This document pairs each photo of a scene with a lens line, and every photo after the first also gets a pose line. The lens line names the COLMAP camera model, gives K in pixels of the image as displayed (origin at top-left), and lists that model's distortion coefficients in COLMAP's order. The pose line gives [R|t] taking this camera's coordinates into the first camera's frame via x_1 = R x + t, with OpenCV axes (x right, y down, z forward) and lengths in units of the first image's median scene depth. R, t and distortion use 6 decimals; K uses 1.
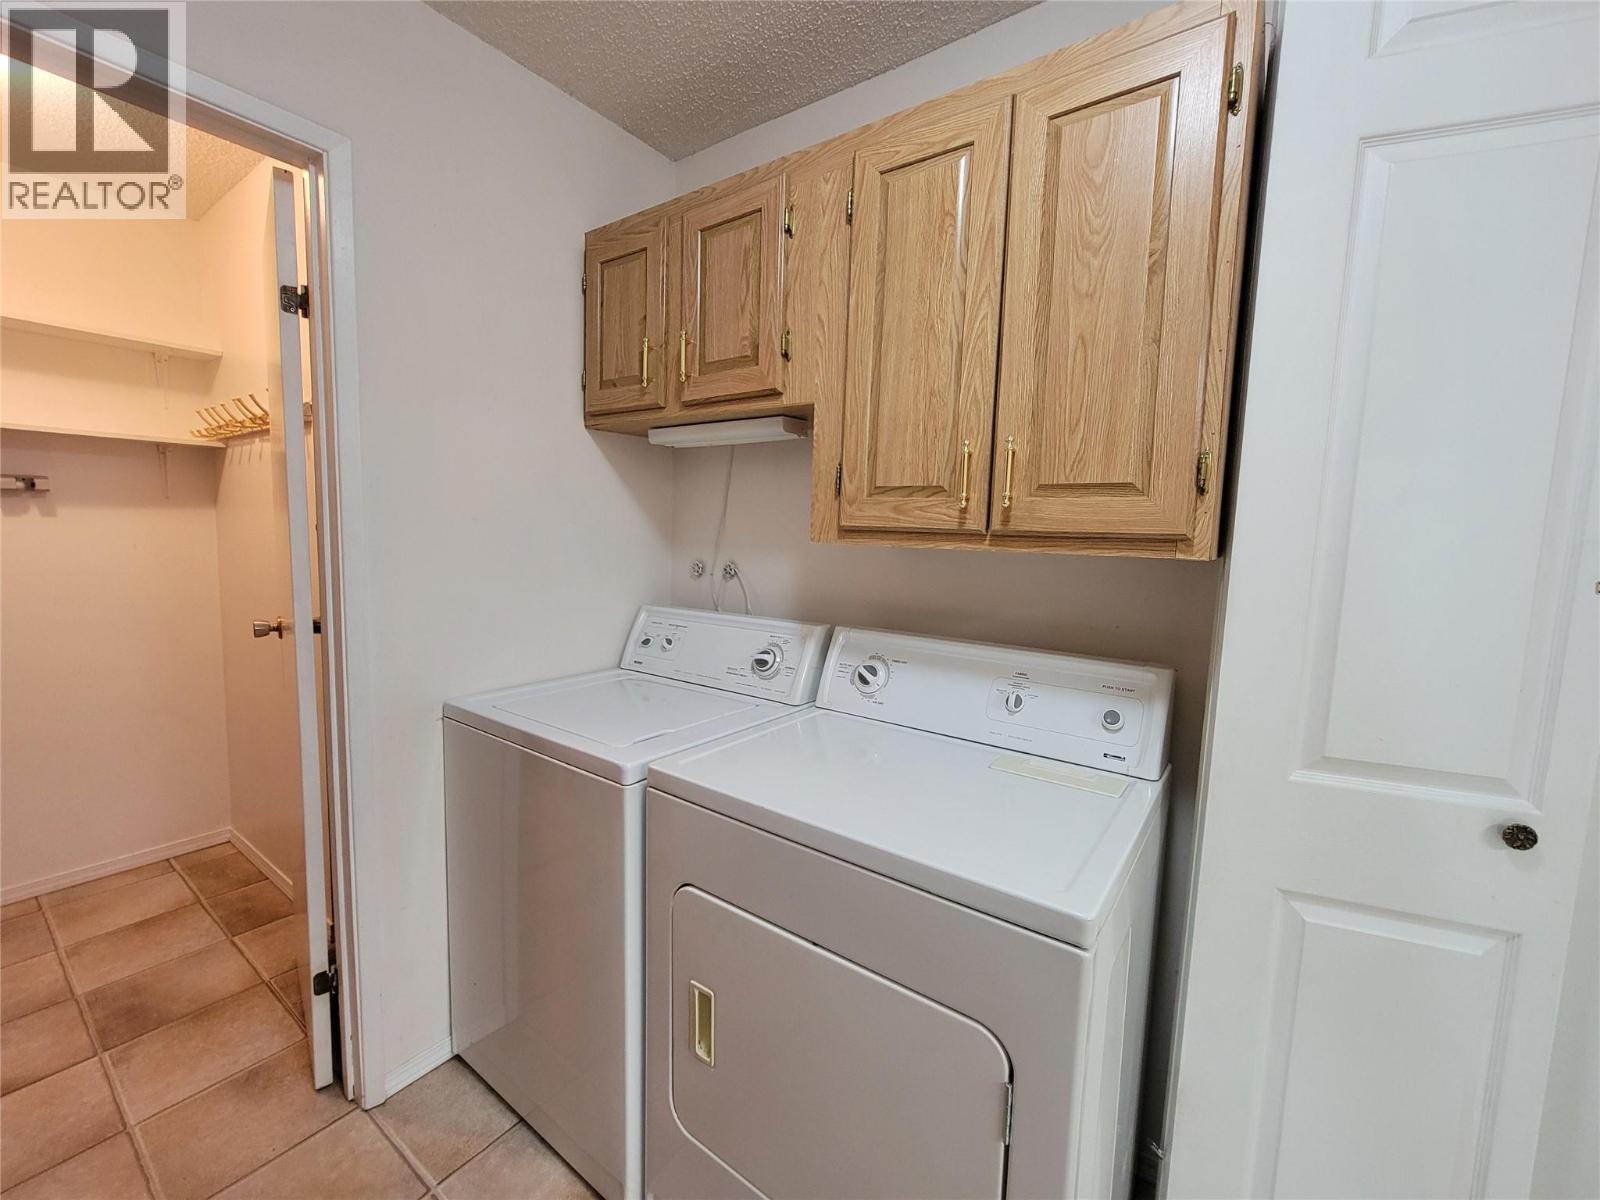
lens RADIAL K [[653.3, 0, 797.6], [0, 653.3, 590.9], [0, 0, 1]] dist [0.001049, 0.000047]
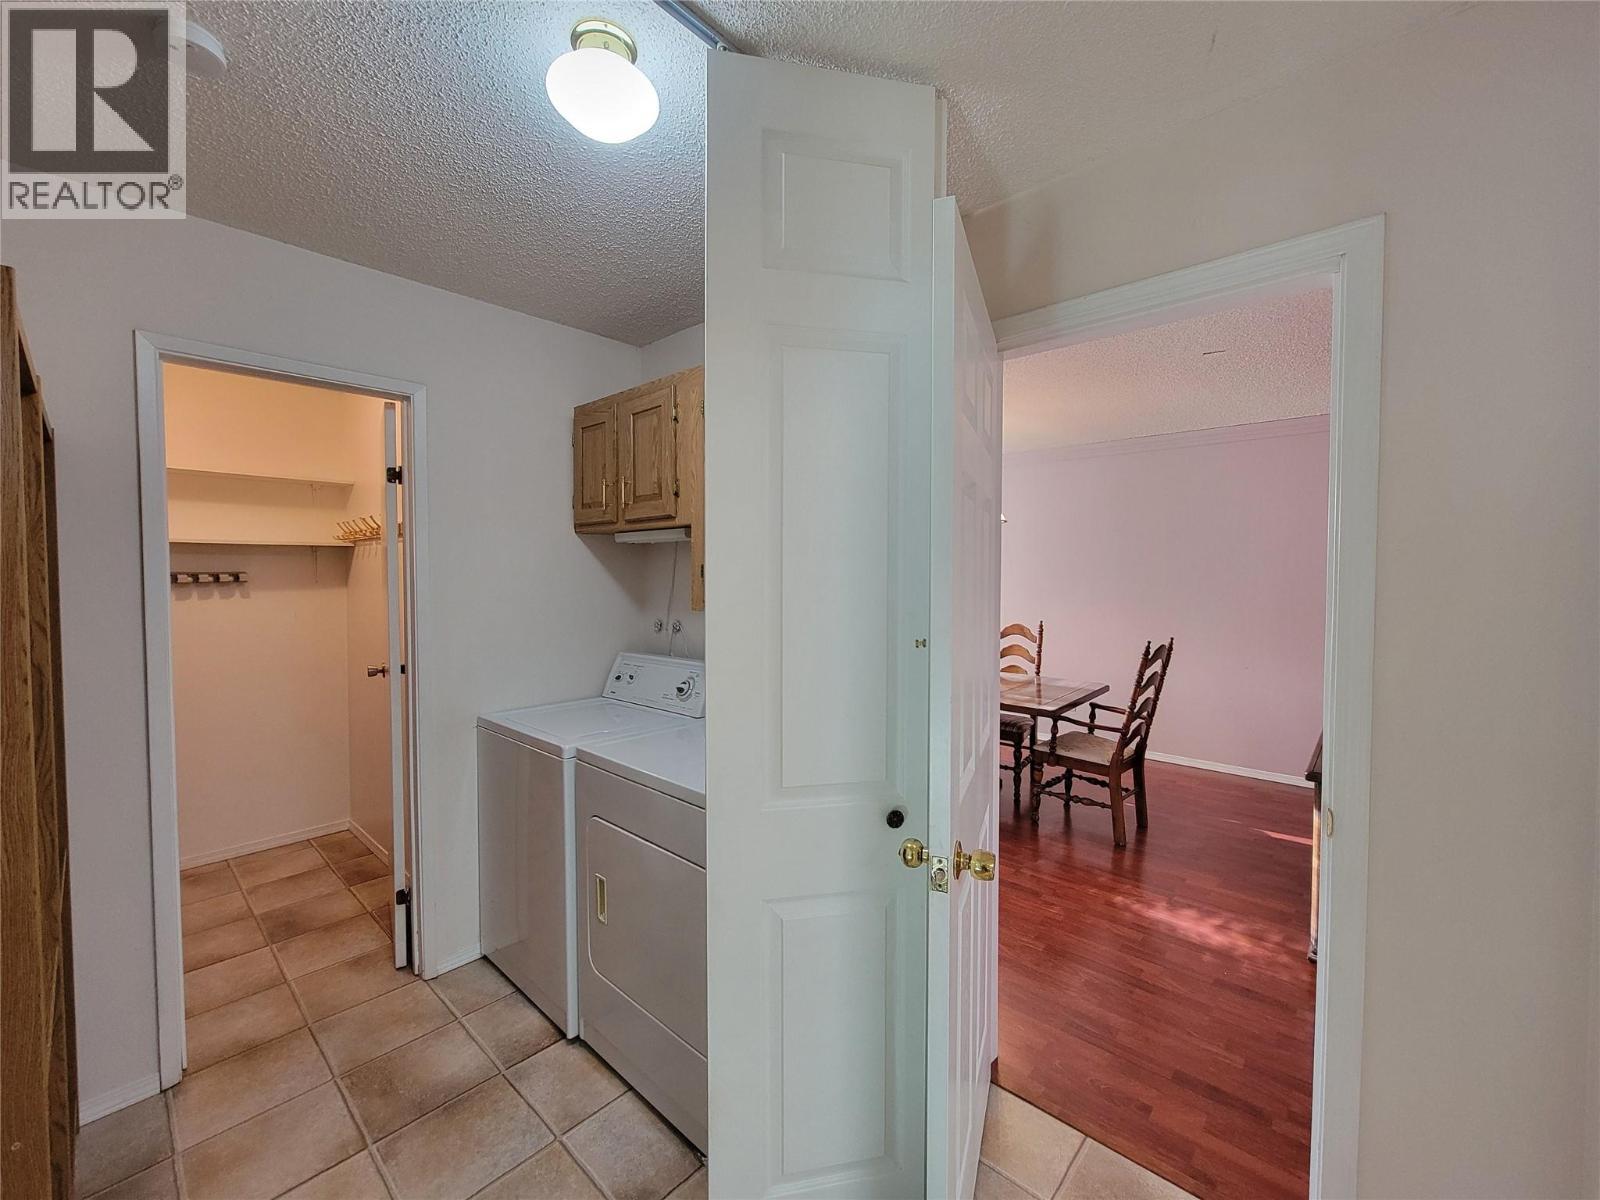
lens RADIAL K [[653.3, 0, 797.6], [0, 653.3, 592.8], [0, 0, 1]] dist [0.001049, 0.000047]
pose [[0.992740, -0.024780, -0.117703, 0.406378], [0.017014, 0.997639, -0.066536, -0.007302], [0.119074, 0.064050, 0.990817, -0.471863]]
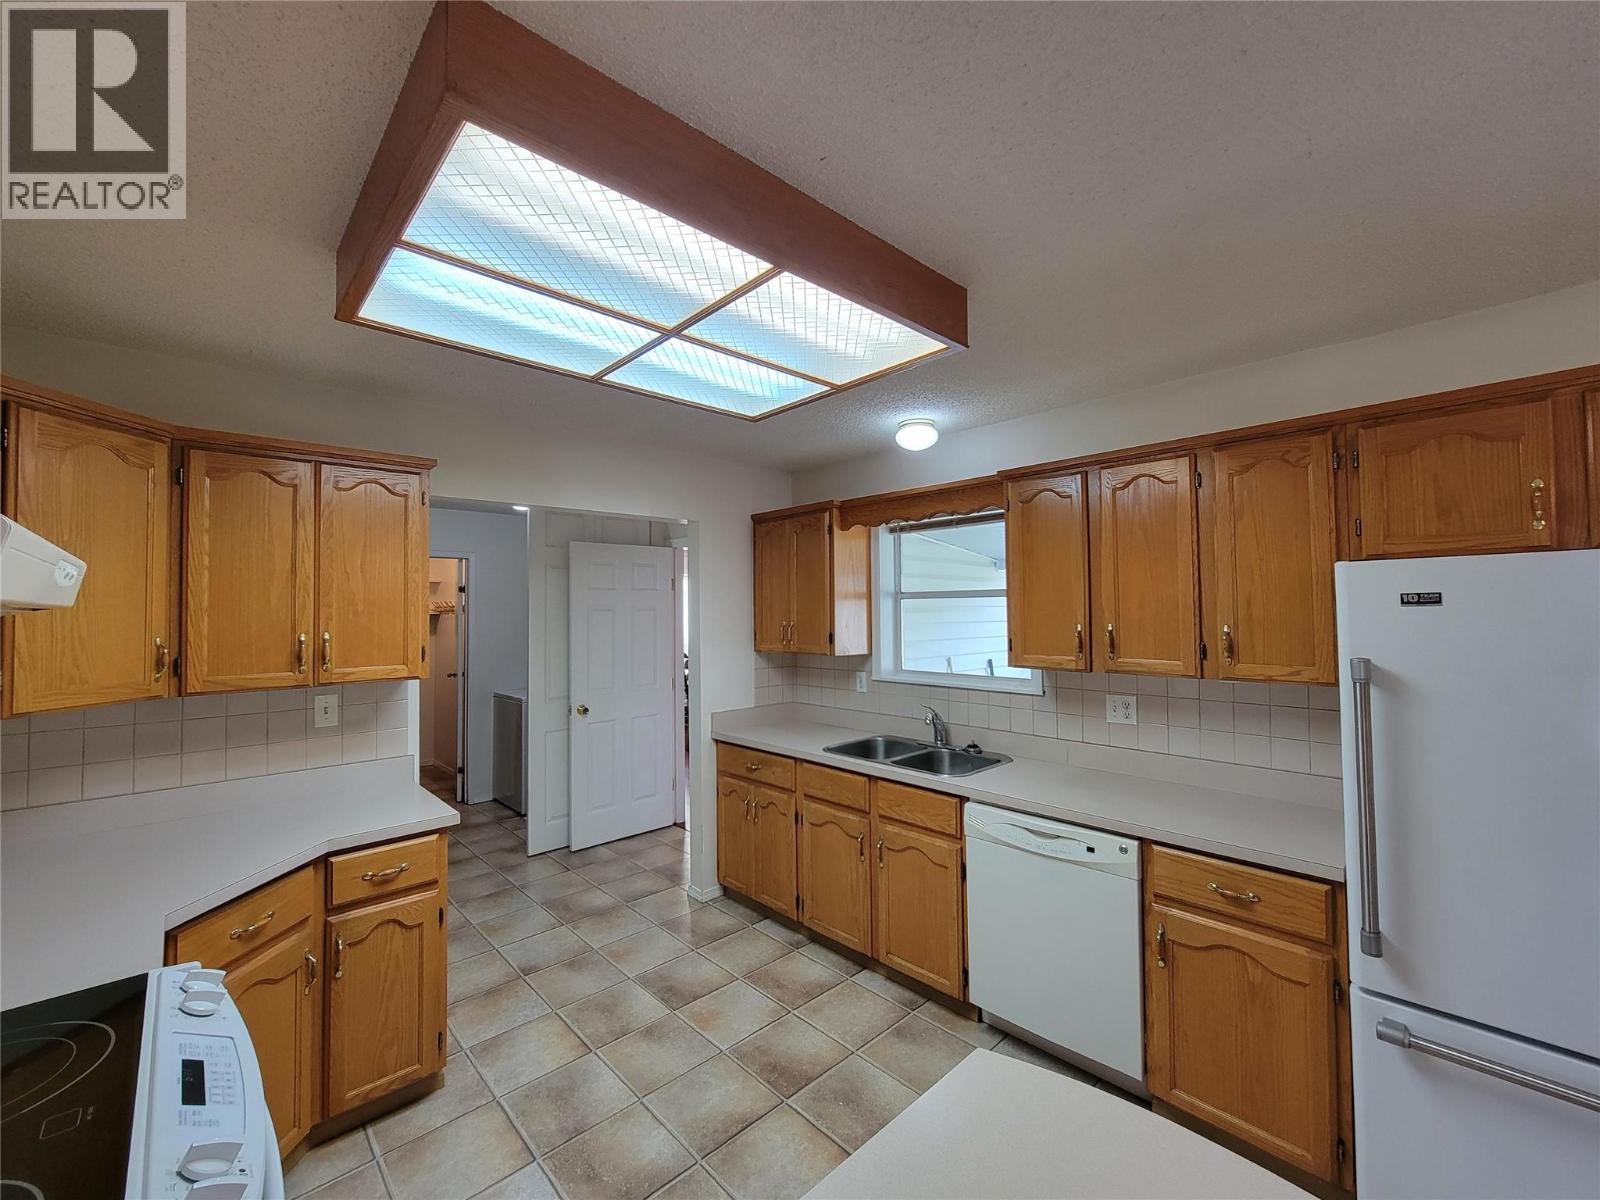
lens RADIAL K [[653.3, 0, 803.7], [0, 653.3, 598.0], [0, 0, 1]] dist [0.001049, 0.000047]
pose [[0.983051, -0.039613, -0.179002, 1.782339], [0.017963, 0.992491, -0.120989, 0.118556], [0.182451, 0.115723, 0.976381, -2.239467]]
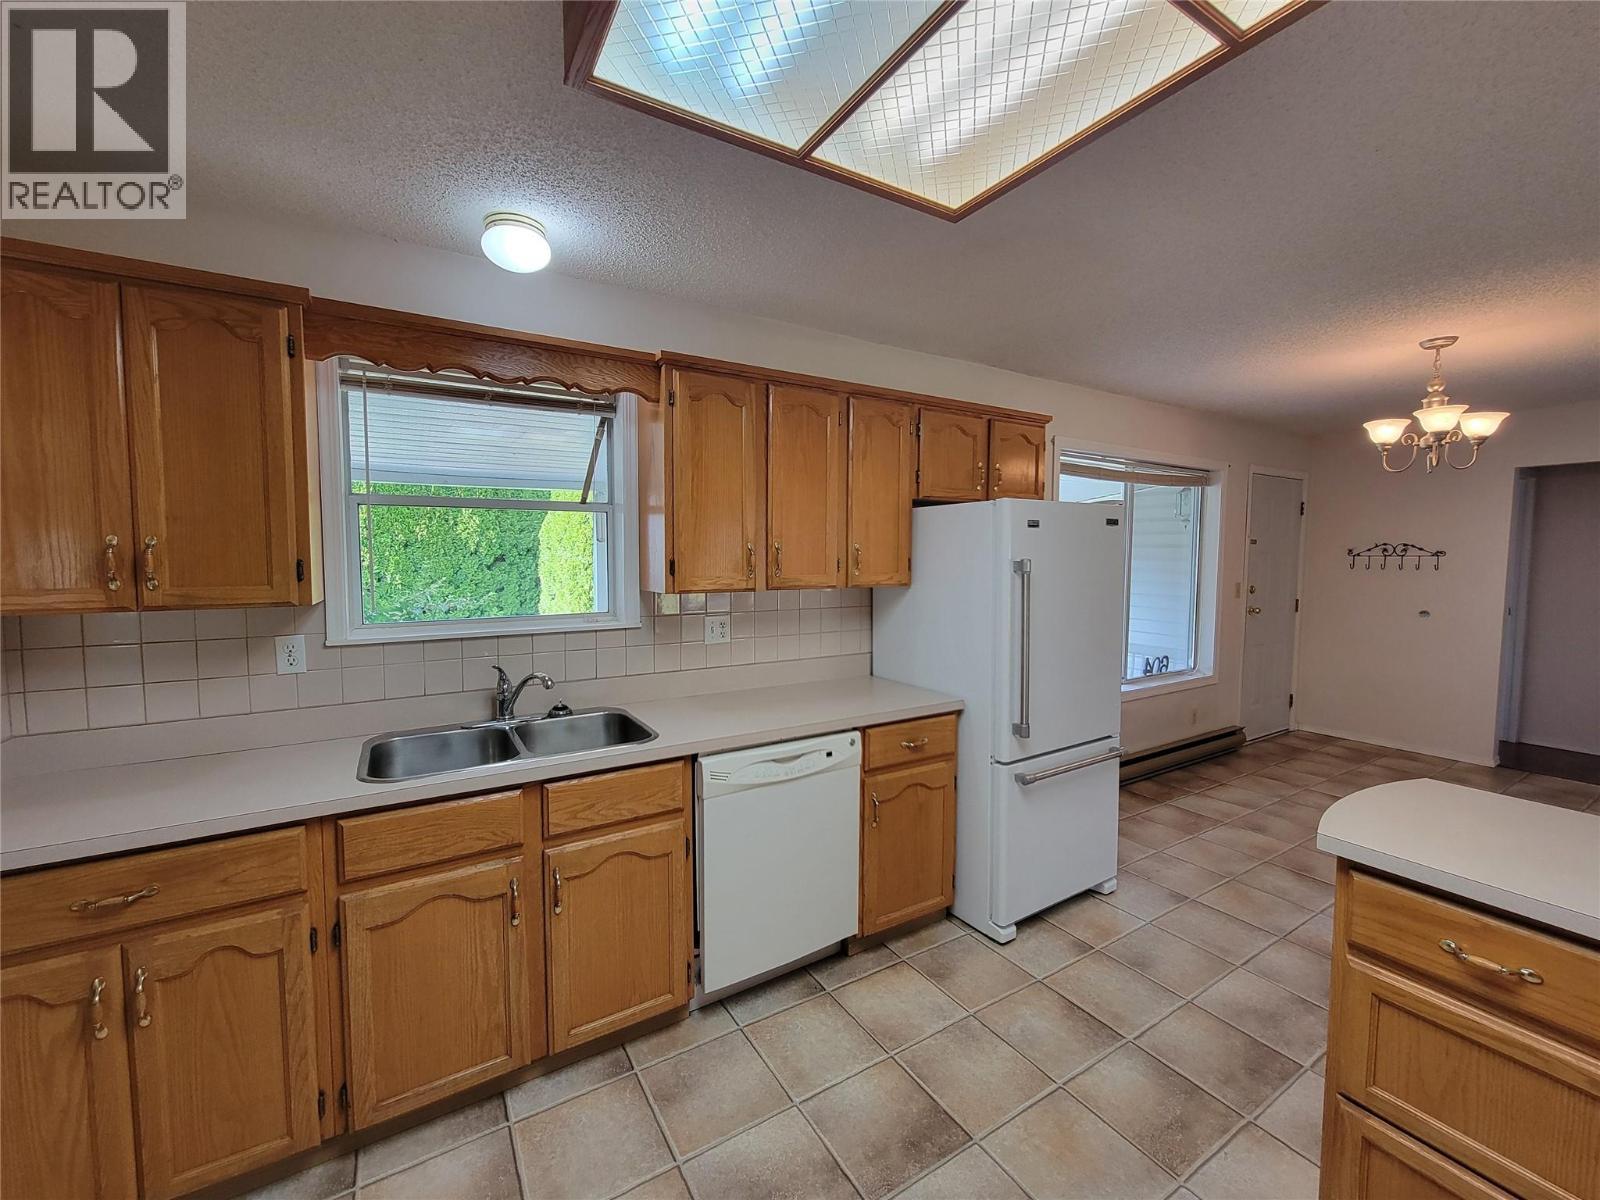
lens RADIAL K [[653.3, 0, 799.9], [0, 653.3, 591.2], [0, 0, 1]] dist [0.001049, 0.000047]
pose [[0.387790, -0.081232, 0.918161, -0.780828], [0.098782, 0.994035, 0.046224, -0.041239], [-0.916439, 0.072772, 0.393501, 0.276983]]
